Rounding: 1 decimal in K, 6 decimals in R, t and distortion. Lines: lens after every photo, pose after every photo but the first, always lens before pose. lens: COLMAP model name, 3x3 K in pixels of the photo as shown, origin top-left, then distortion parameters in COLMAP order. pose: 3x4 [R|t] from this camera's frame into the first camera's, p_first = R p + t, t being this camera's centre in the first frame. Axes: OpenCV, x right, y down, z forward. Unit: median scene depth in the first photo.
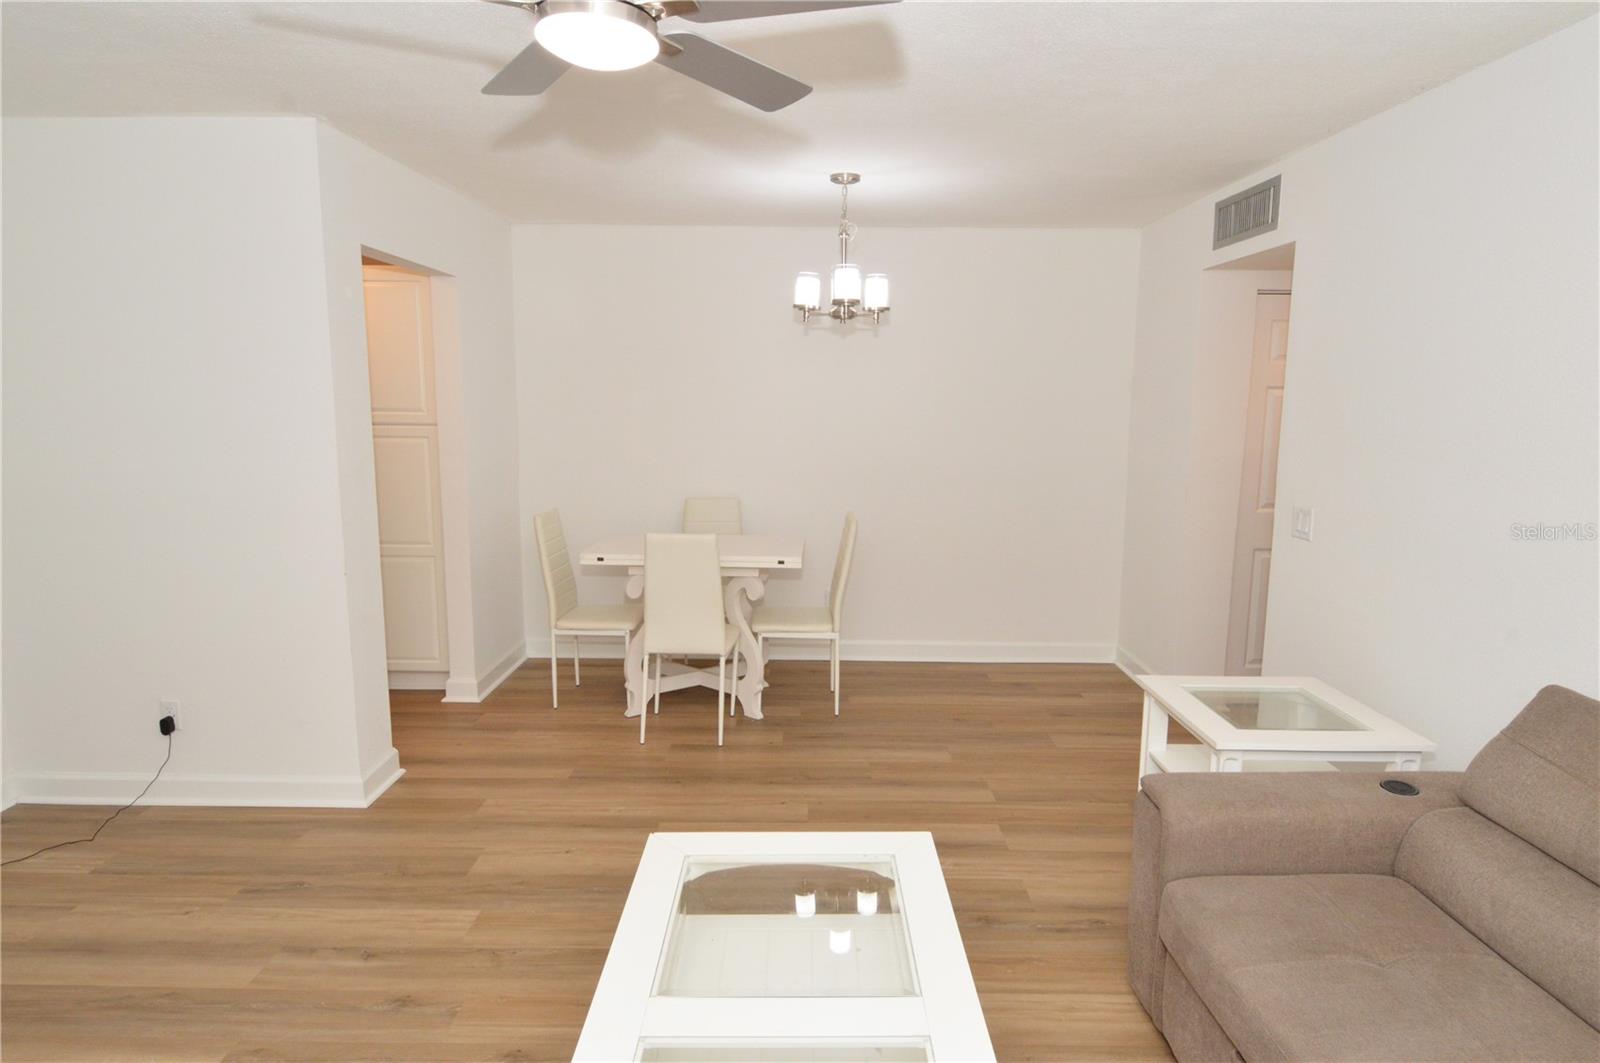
lens RADIAL K [[870.7, 0, 818.4], [0, 870.7, 530.8], [0, 0, 1]] dist [0.008487, -0.023921]
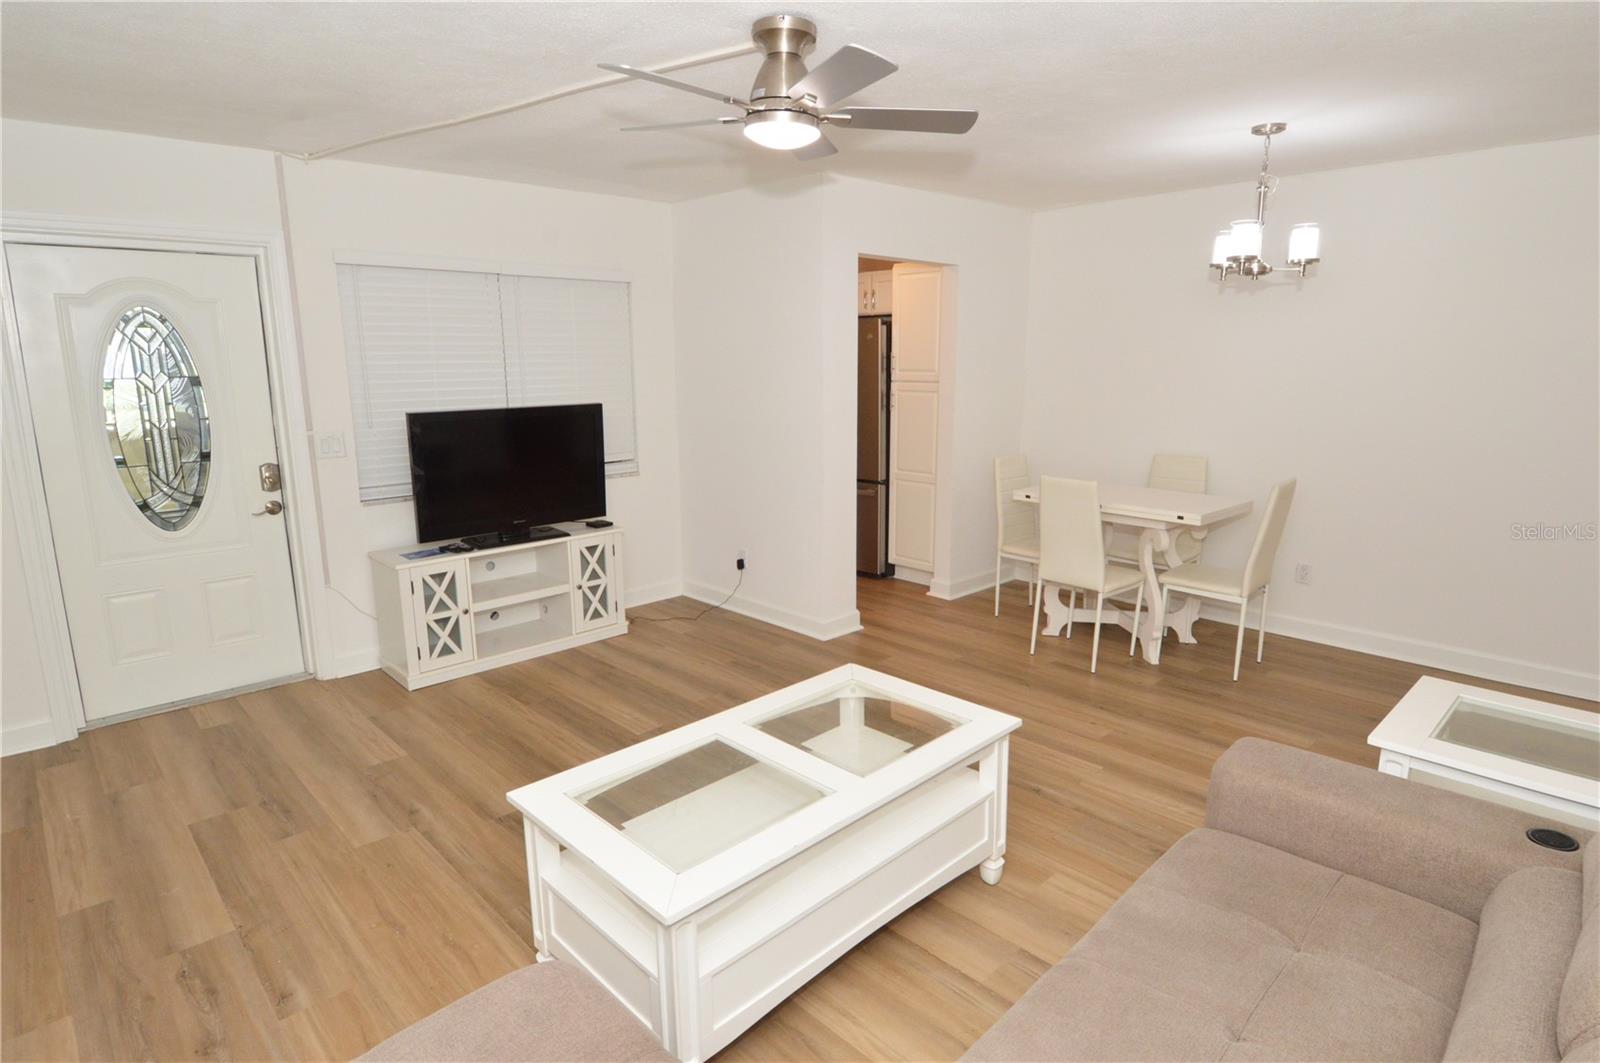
lens RADIAL K [[846.7, 0, 810.6], [0, 846.7, 526.1], [0, 0, 1]] dist [0.014587, -0.026252]
pose [[0.691659, 0.128092, -0.710774, 0.417945], [-0.099097, 0.991670, 0.082282, 0.007783], [0.715393, 0.013525, 0.698591, -0.020113]]
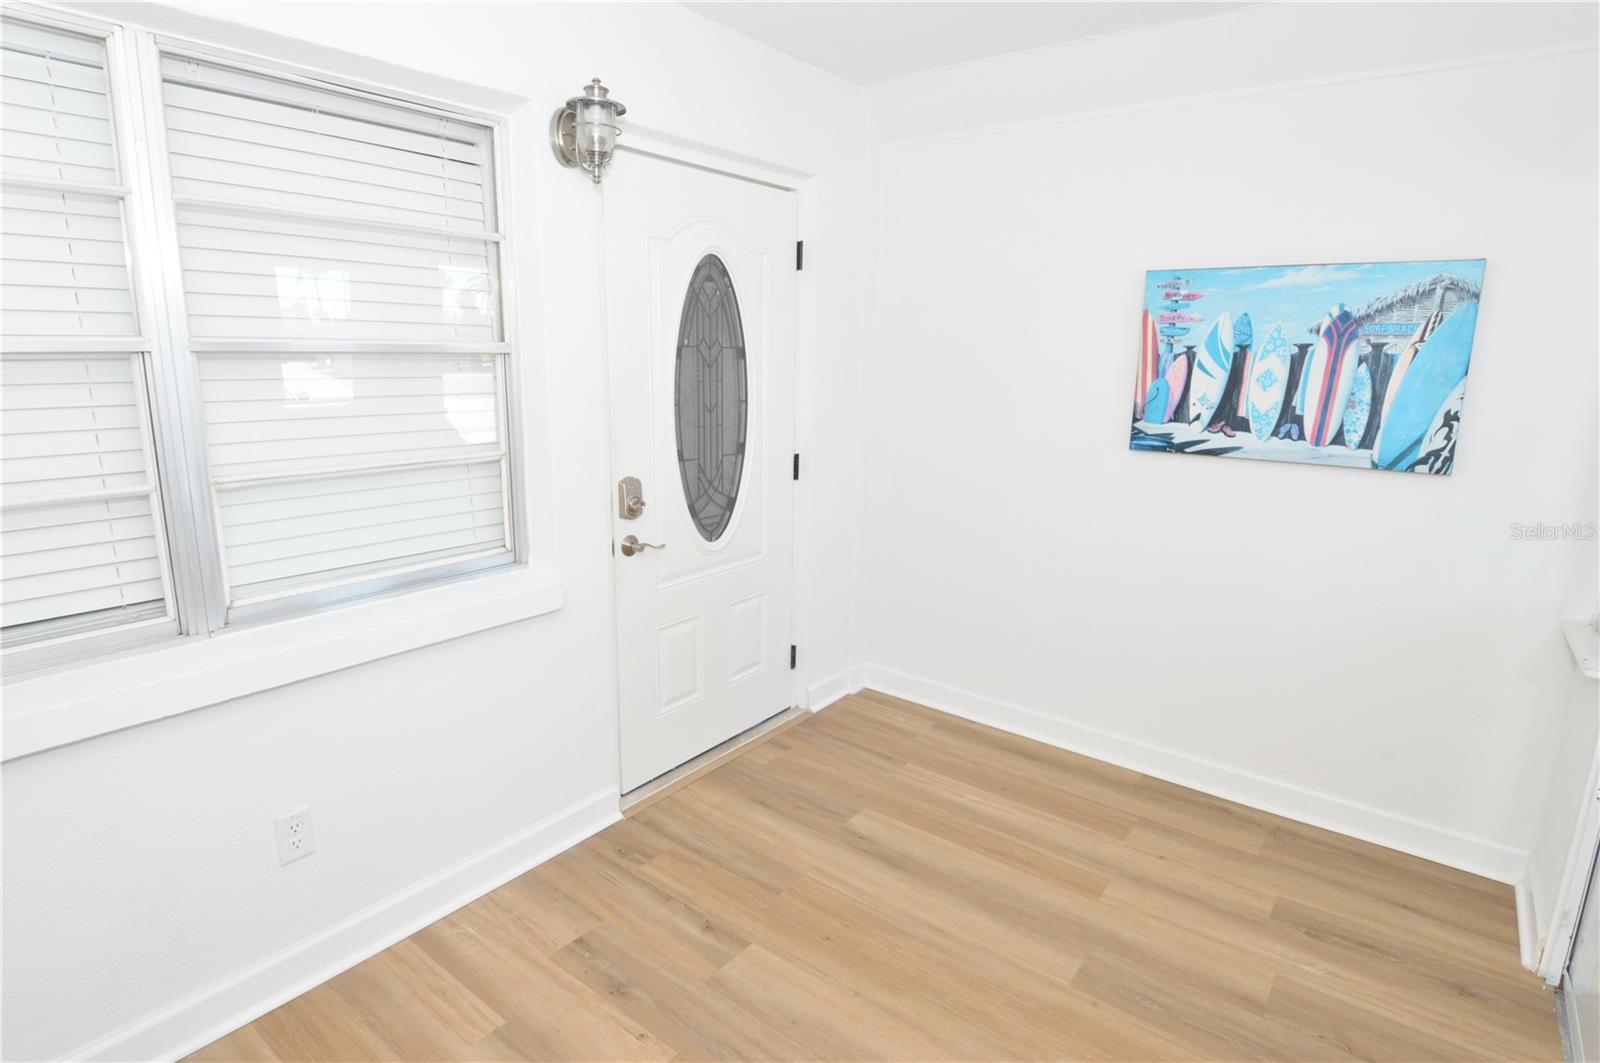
lens RADIAL K [[855.7, 0, 802.7], [0, 855.7, 523.0], [0, 0, 1]] dist [0.009735, -0.000373]
pose [[0.783511, 0.134317, -0.606687, -0.296745], [-0.110151, 0.990918, 0.077127, 0.085463], [0.611537, 0.006398, 0.791190, -0.462032]]
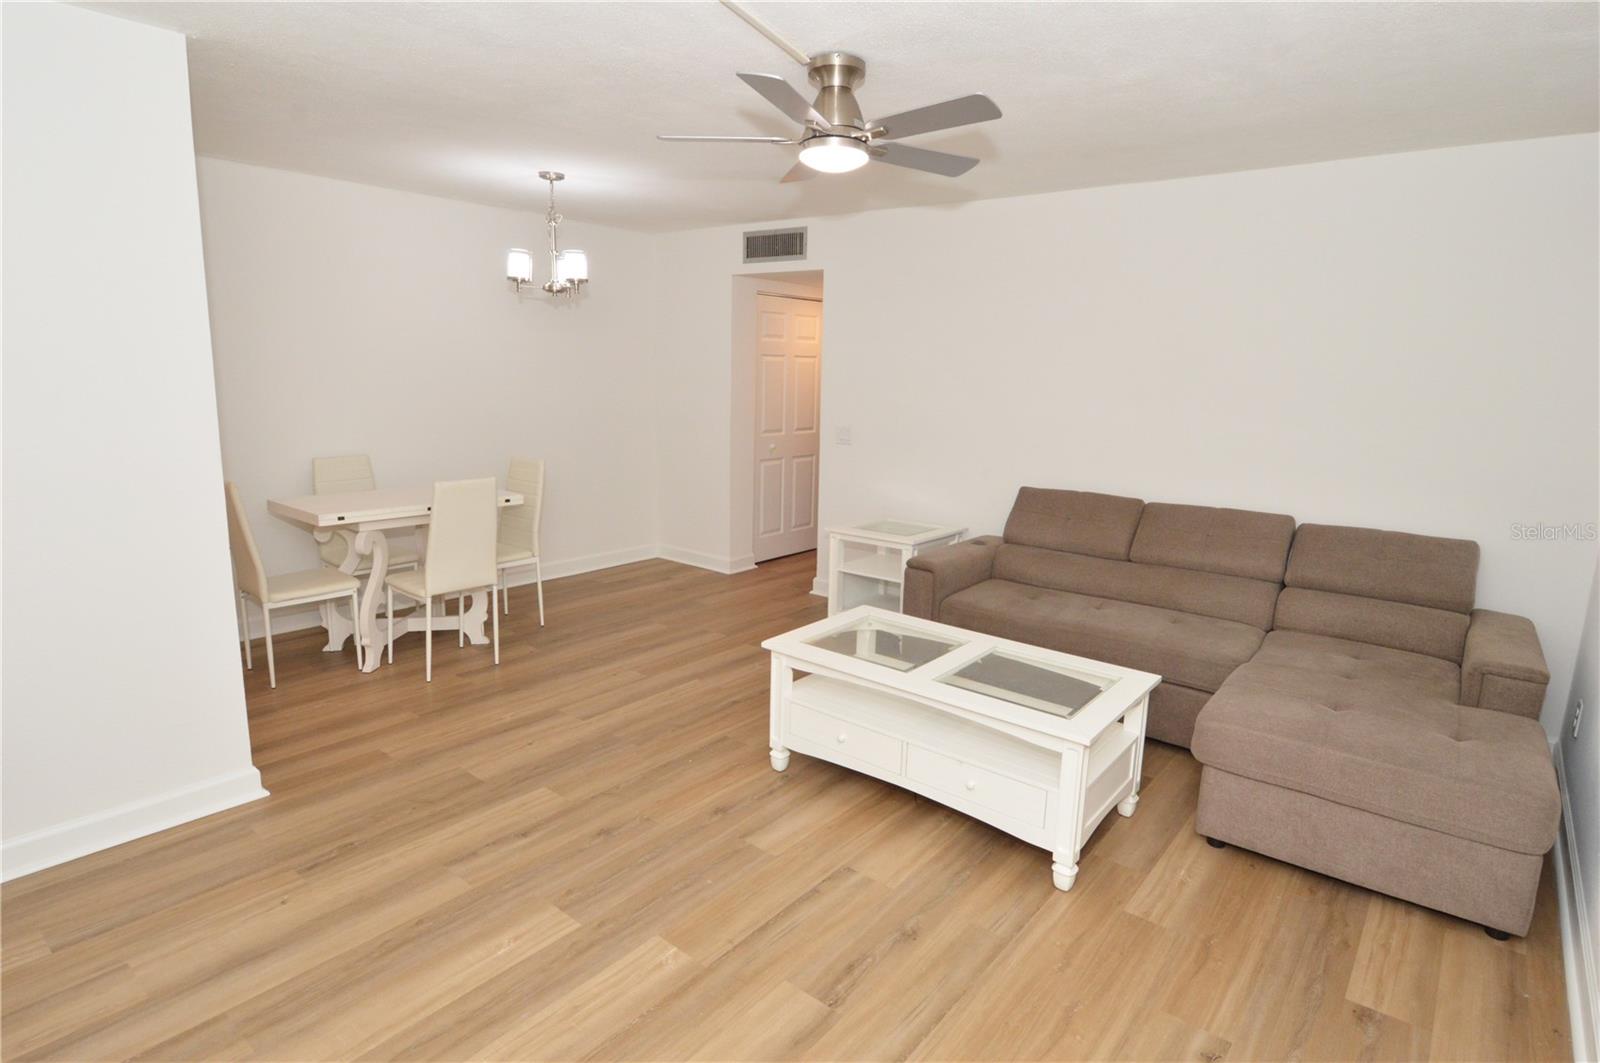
lens RADIAL K [[837.6, 0, 801.0], [0, 837.6, 526.3], [0, 0, 1]] dist [0.005506, -0.022742]
pose [[0.641161, -0.137633, 0.754963, -0.717707], [0.100222, 0.990377, 0.095436, 0.003093], [-0.760834, 0.014474, 0.648785, -0.019083]]
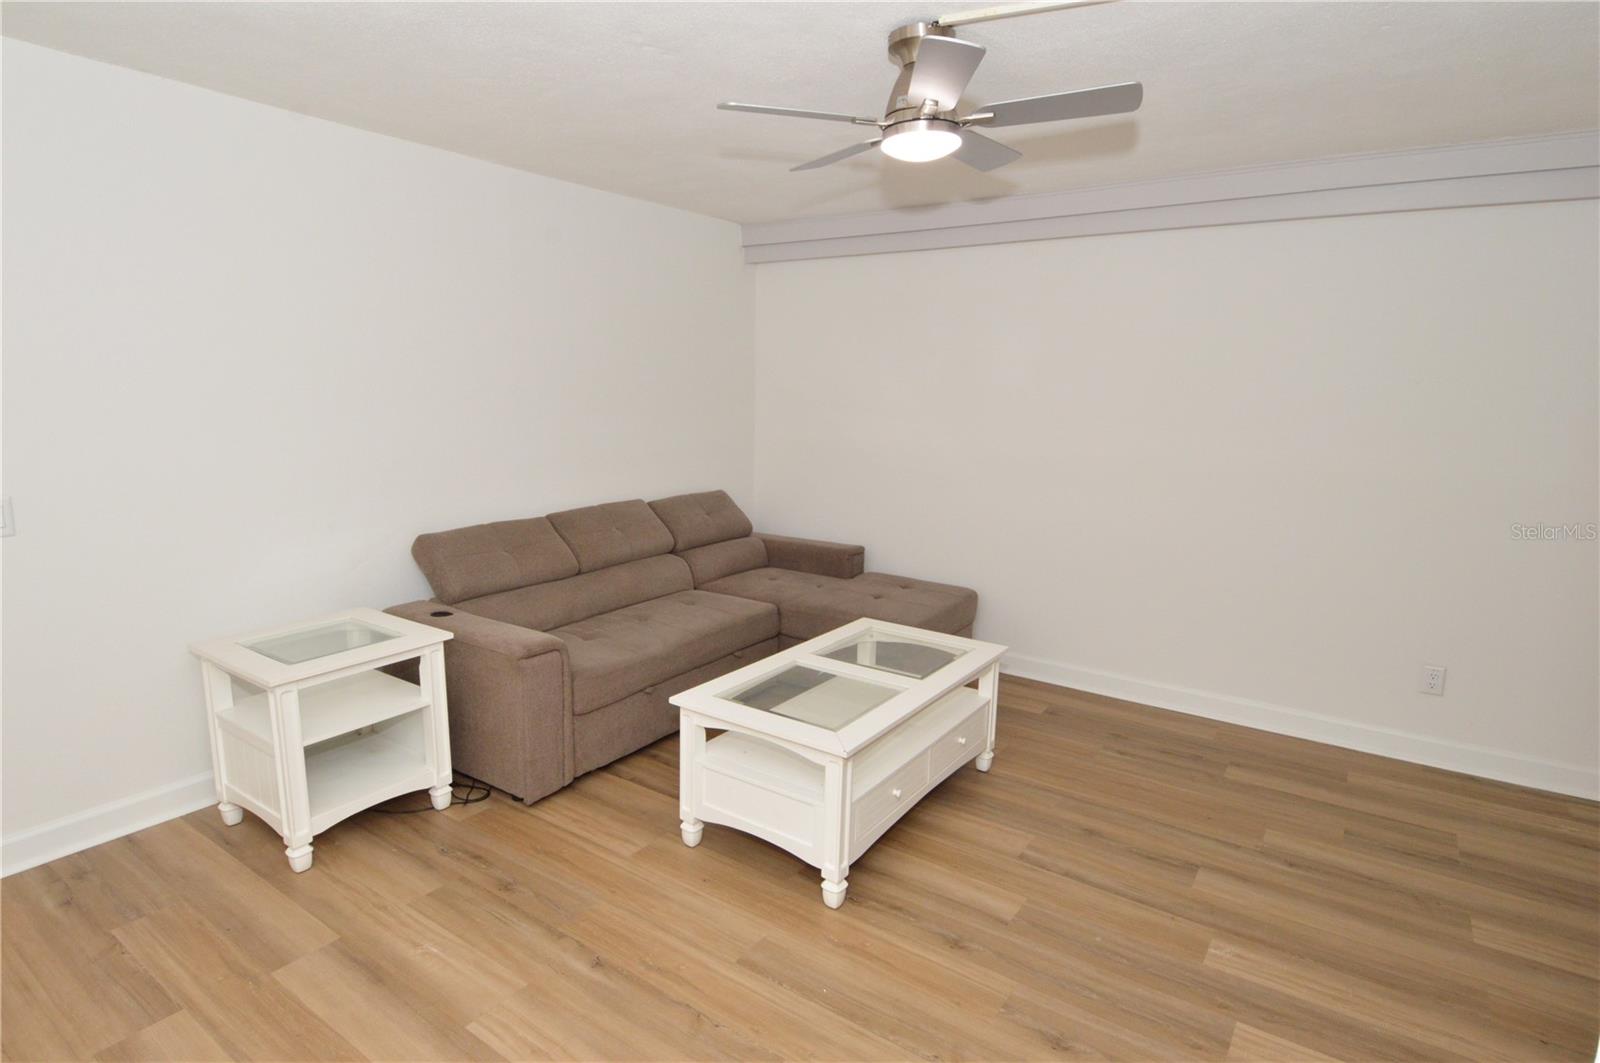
lens RADIAL K [[847.7, 0, 800.0], [0, 847.7, 531.5], [0, 0, 1]] dist [0.008165, -0.021945]
pose [[-0.812262, -0.124499, 0.569851, -0.431058], [0.063436, 0.952306, 0.298479, -0.159328], [-0.579833, 0.278592, -0.765624, 1.043786]]
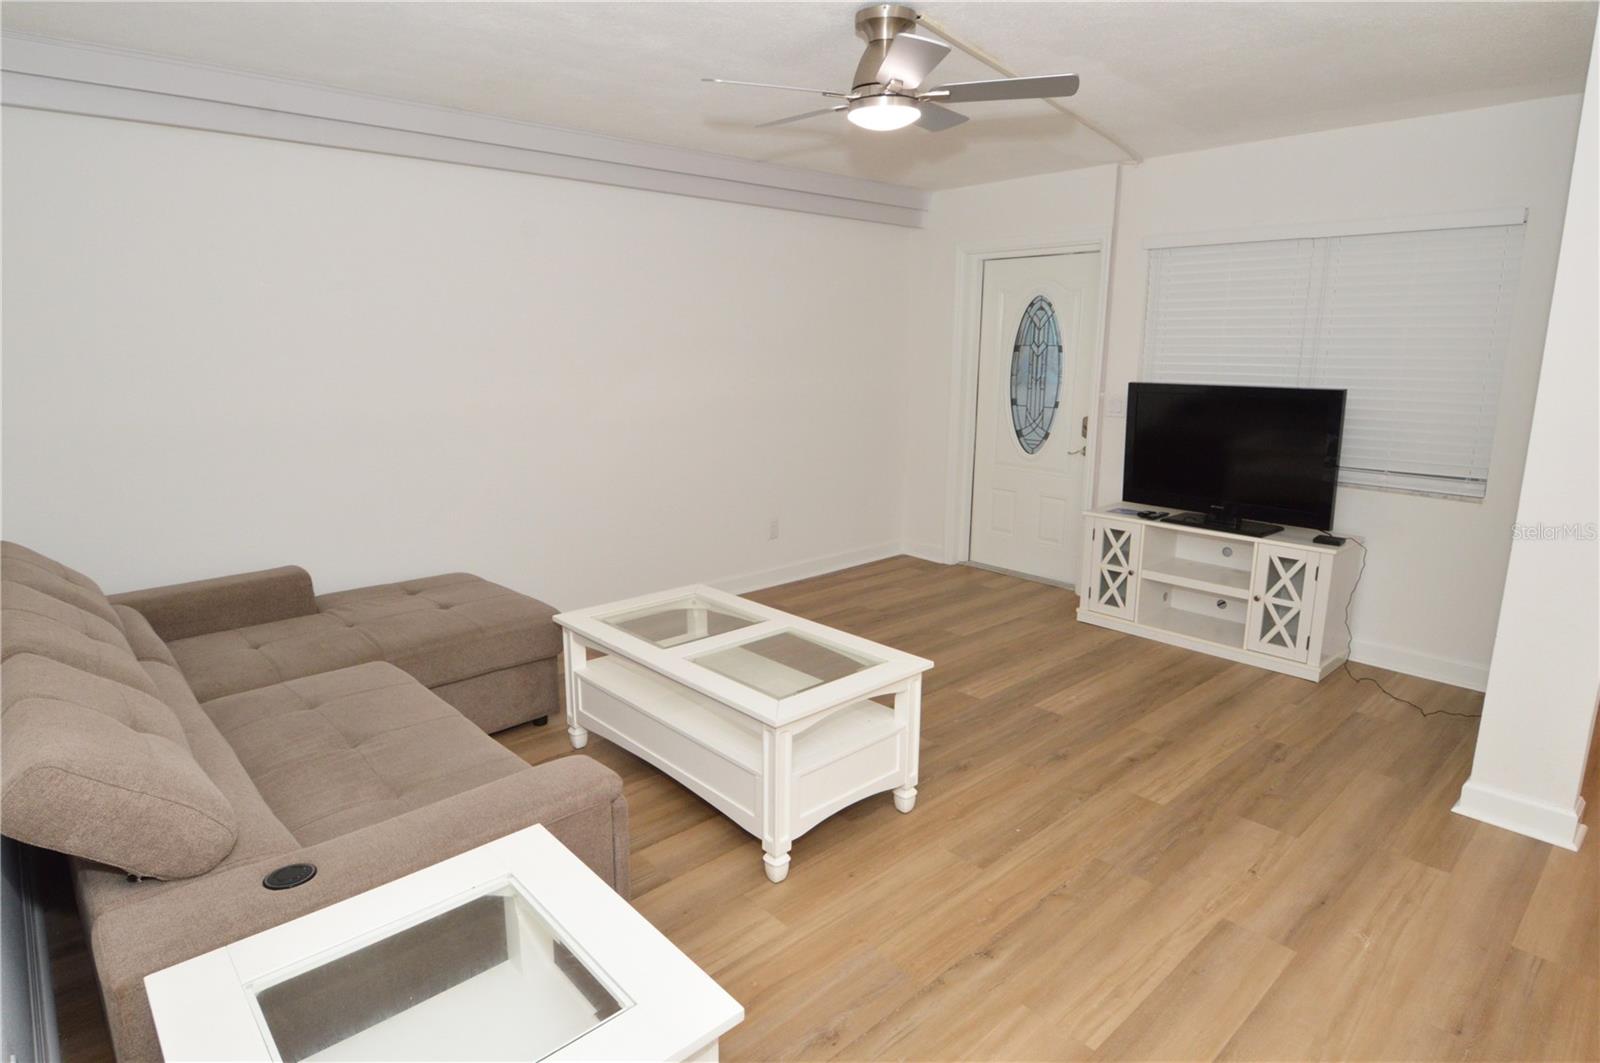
lens RADIAL K [[882.8, 0, 797.3], [0, 882.8, 519.5], [0, 0, 1]] dist [0.011109, -0.026447]
pose [[-0.742382, 0.121197, -0.658924, 0.471597], [-0.116400, 0.945213, 0.304997, -0.139588], [0.659788, 0.303123, -0.687602, 0.986499]]
